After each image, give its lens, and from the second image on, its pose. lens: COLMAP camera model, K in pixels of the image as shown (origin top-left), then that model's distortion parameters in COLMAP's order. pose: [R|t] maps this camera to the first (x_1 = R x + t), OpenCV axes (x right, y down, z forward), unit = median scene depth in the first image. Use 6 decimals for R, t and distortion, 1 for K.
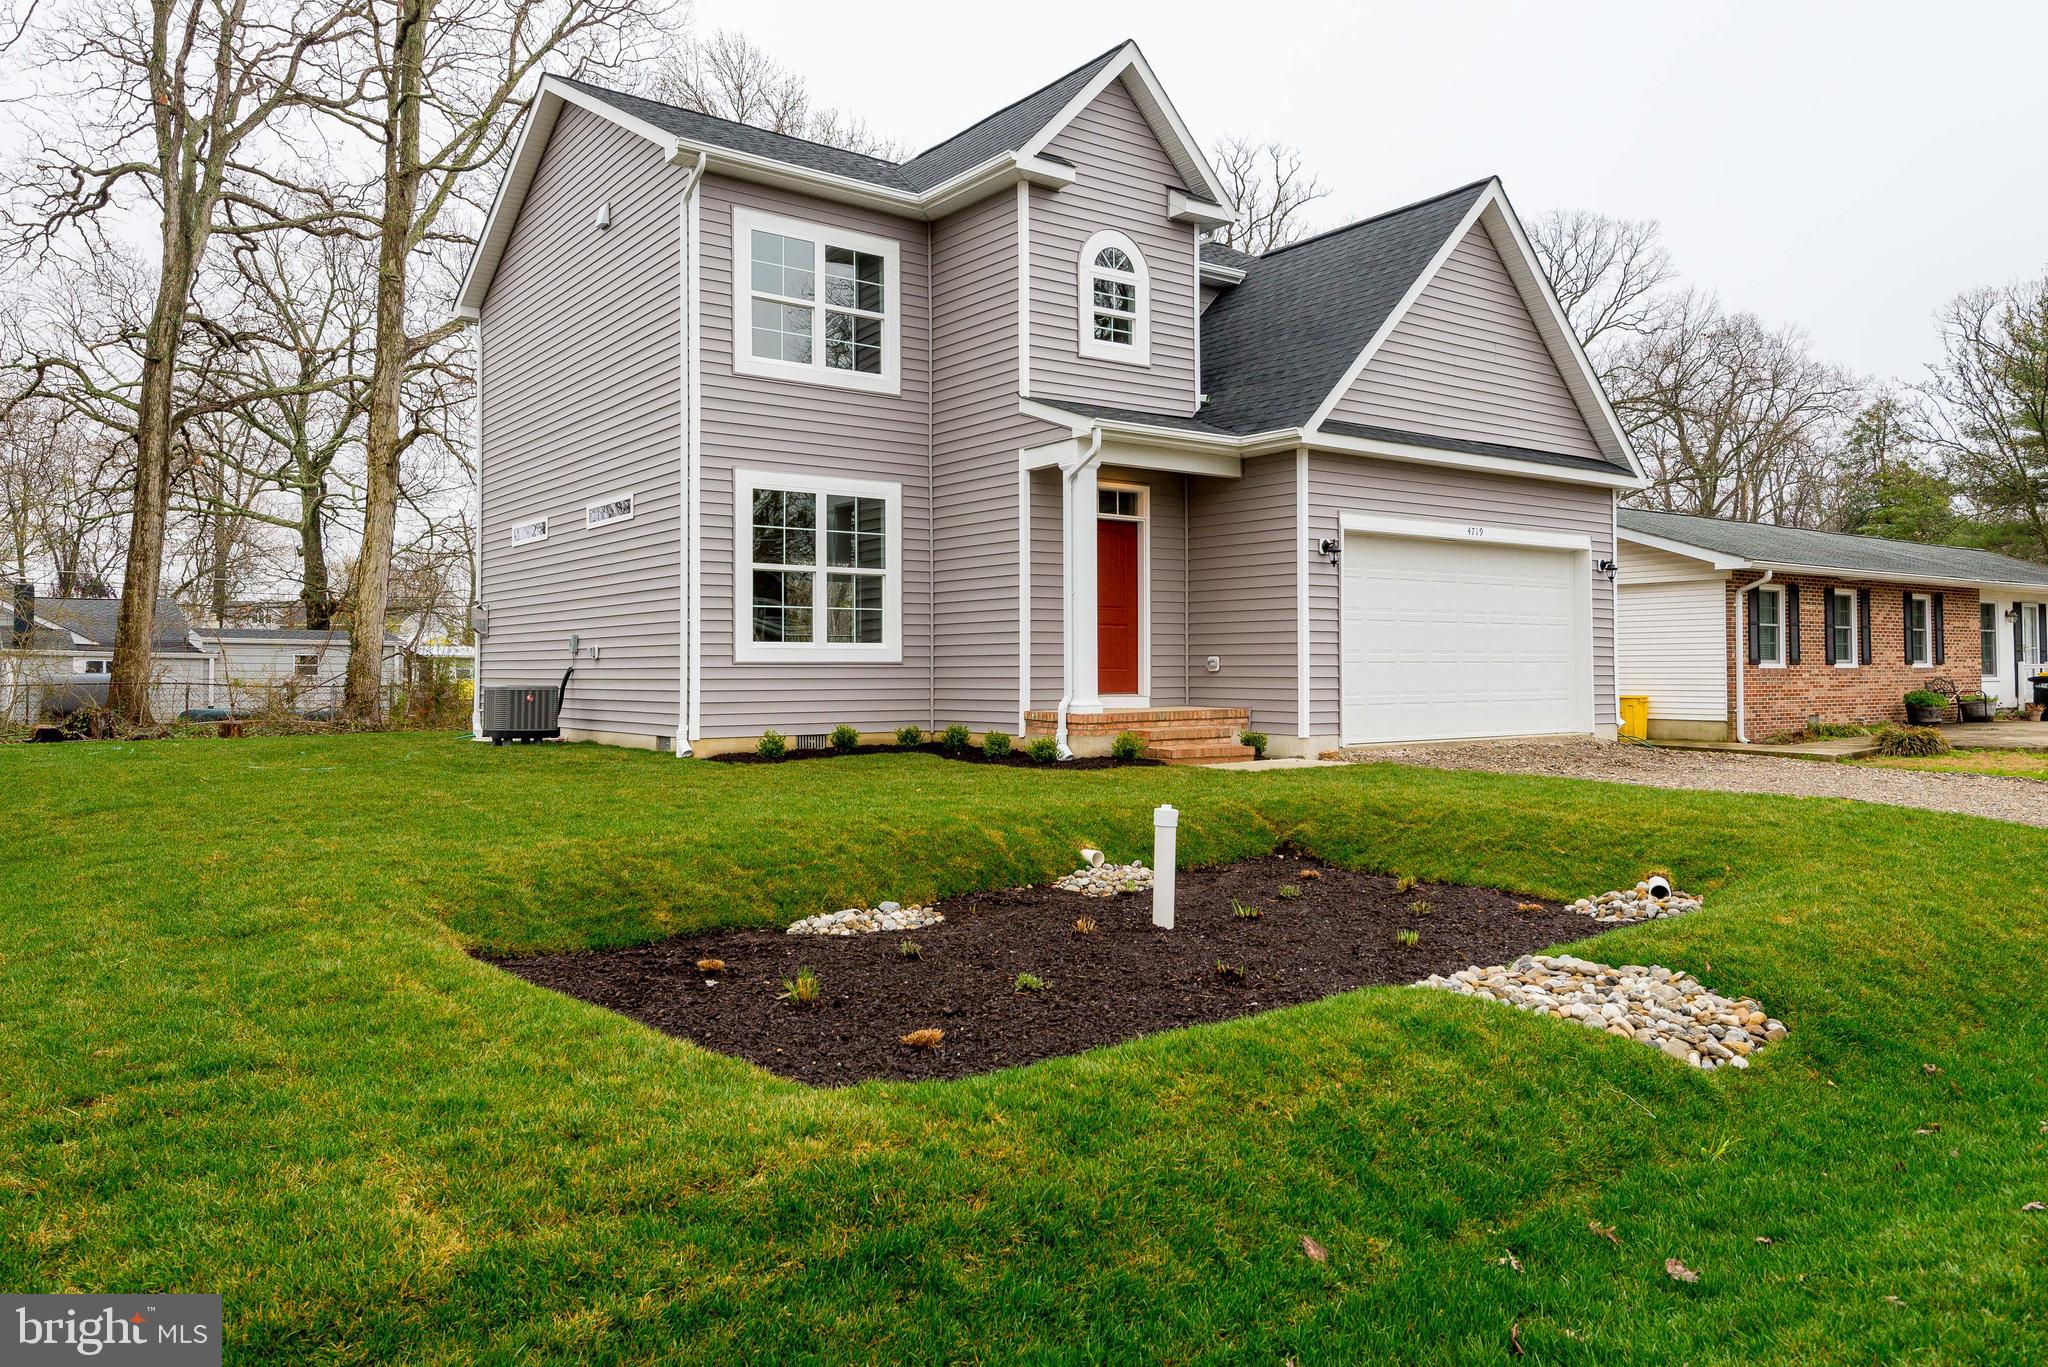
lens RADIAL K [[1399.8, 0, 1034.1], [0, 1399.8, 662.5], [0, 0, 1]] dist [0.009948, -0.004054]
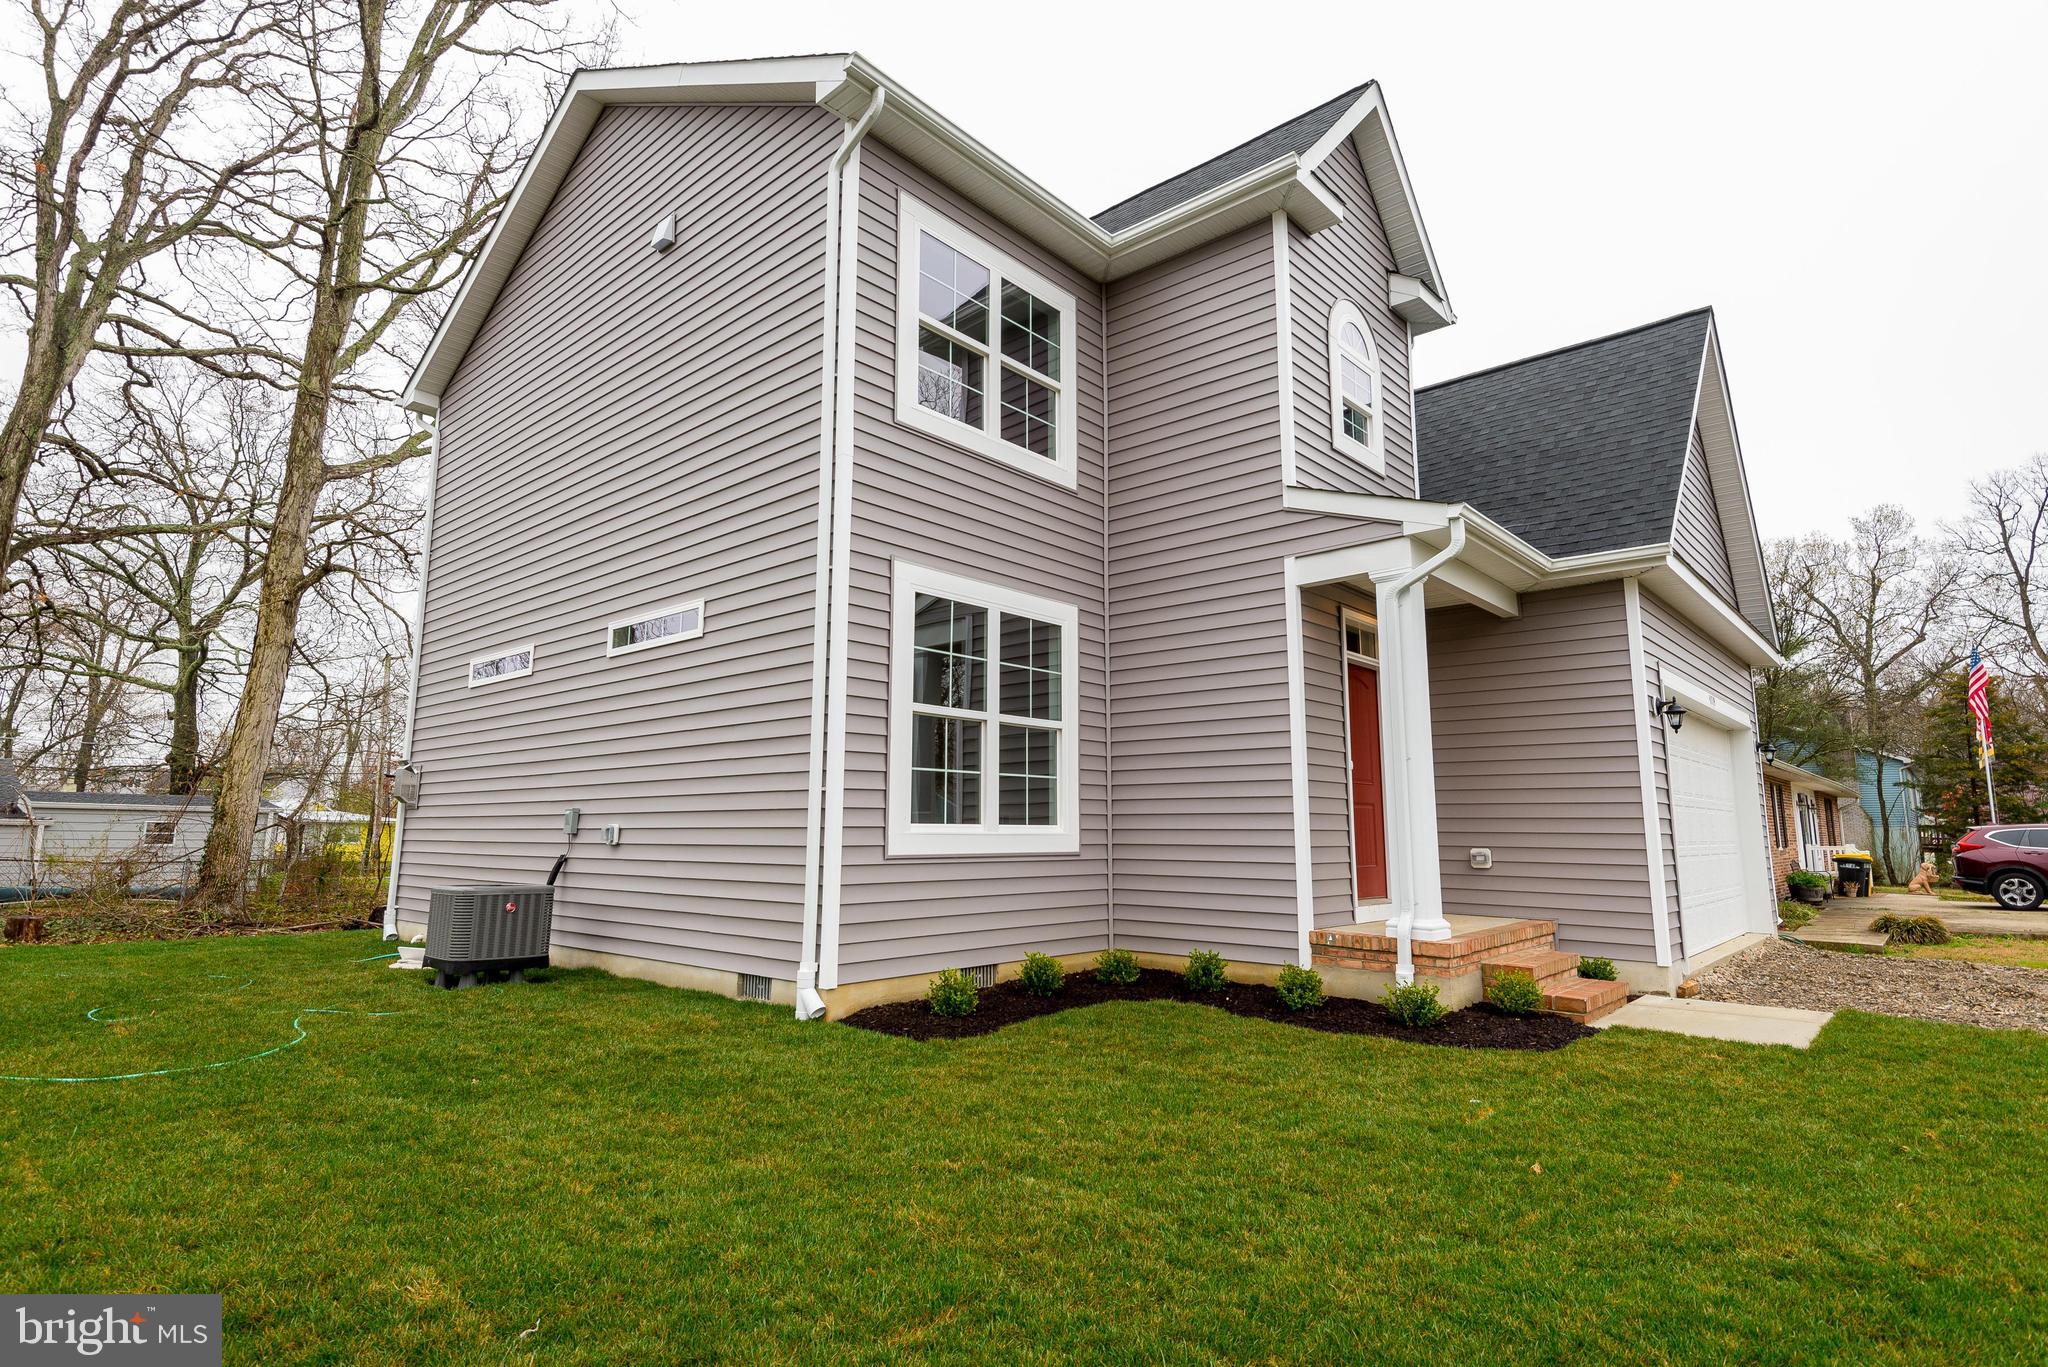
lens RADIAL K [[1049.9, 0, 1024.0], [0, 1049.9, 683.5], [0, 0, 1]] dist [0.035387, -0.022987]
pose [[0.981842, 0.034296, 0.186577, -0.224816], [-0.008693, 0.990623, -0.136346, -0.012318], [-0.189503, 0.132248, 0.972933, 0.472858]]
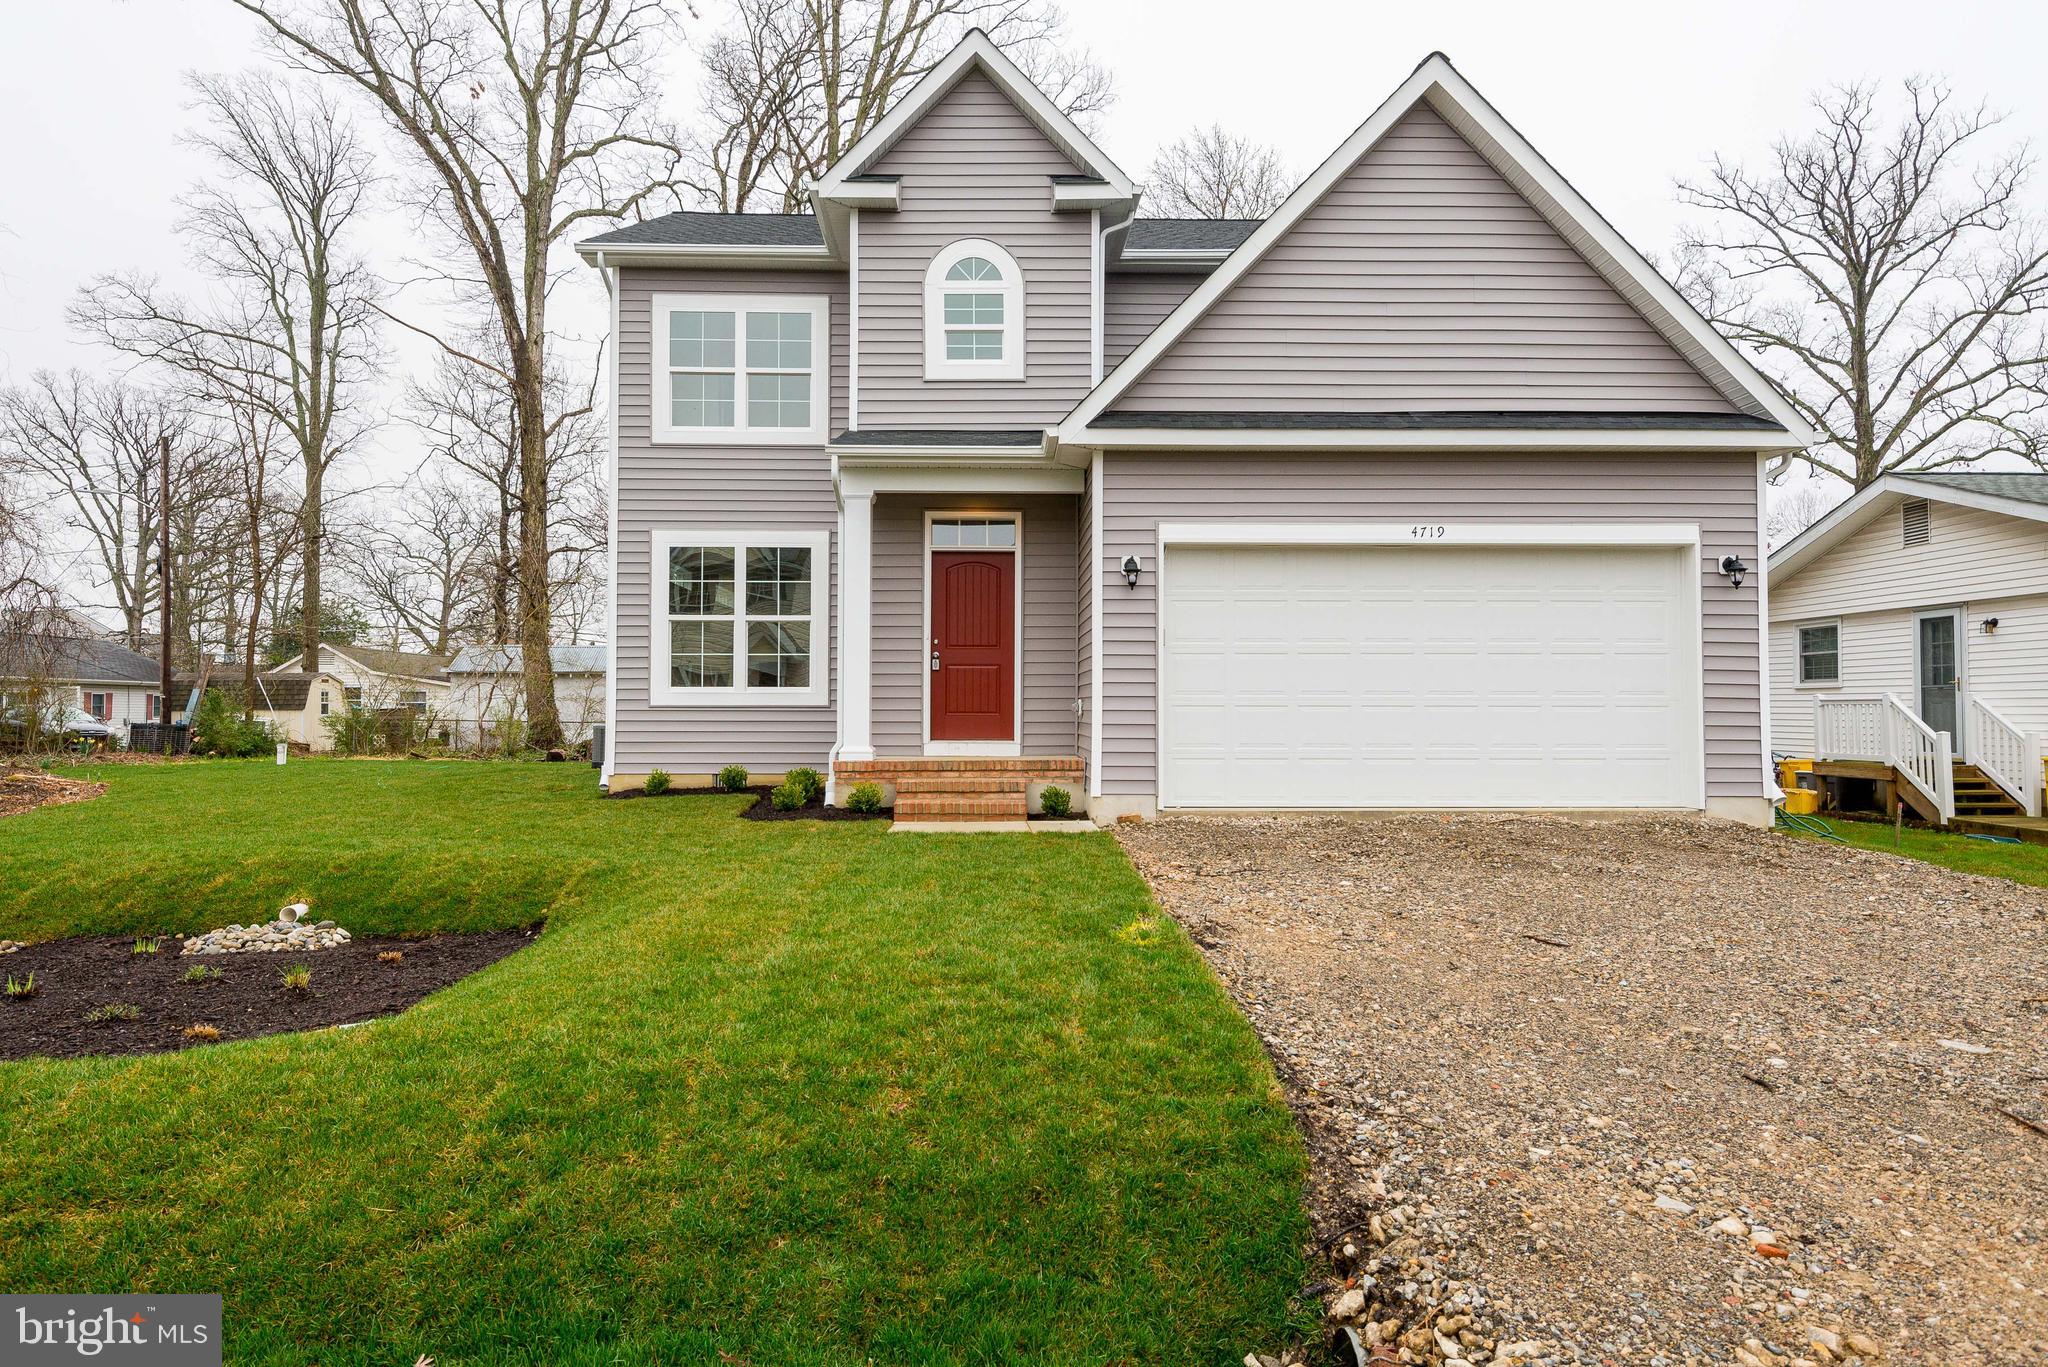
lens RADIAL K [[1220.1, 0, 1028.5], [0, 1220.1, 693.8], [0, 0, 1]] dist [0.001362, 0.000677]
pose [[0.816097, -0.004805, -0.577895, 0.538422], [0.000493, 0.999971, -0.007617, -0.001951], [0.577914, 0.005931, 0.816076, 0.357858]]
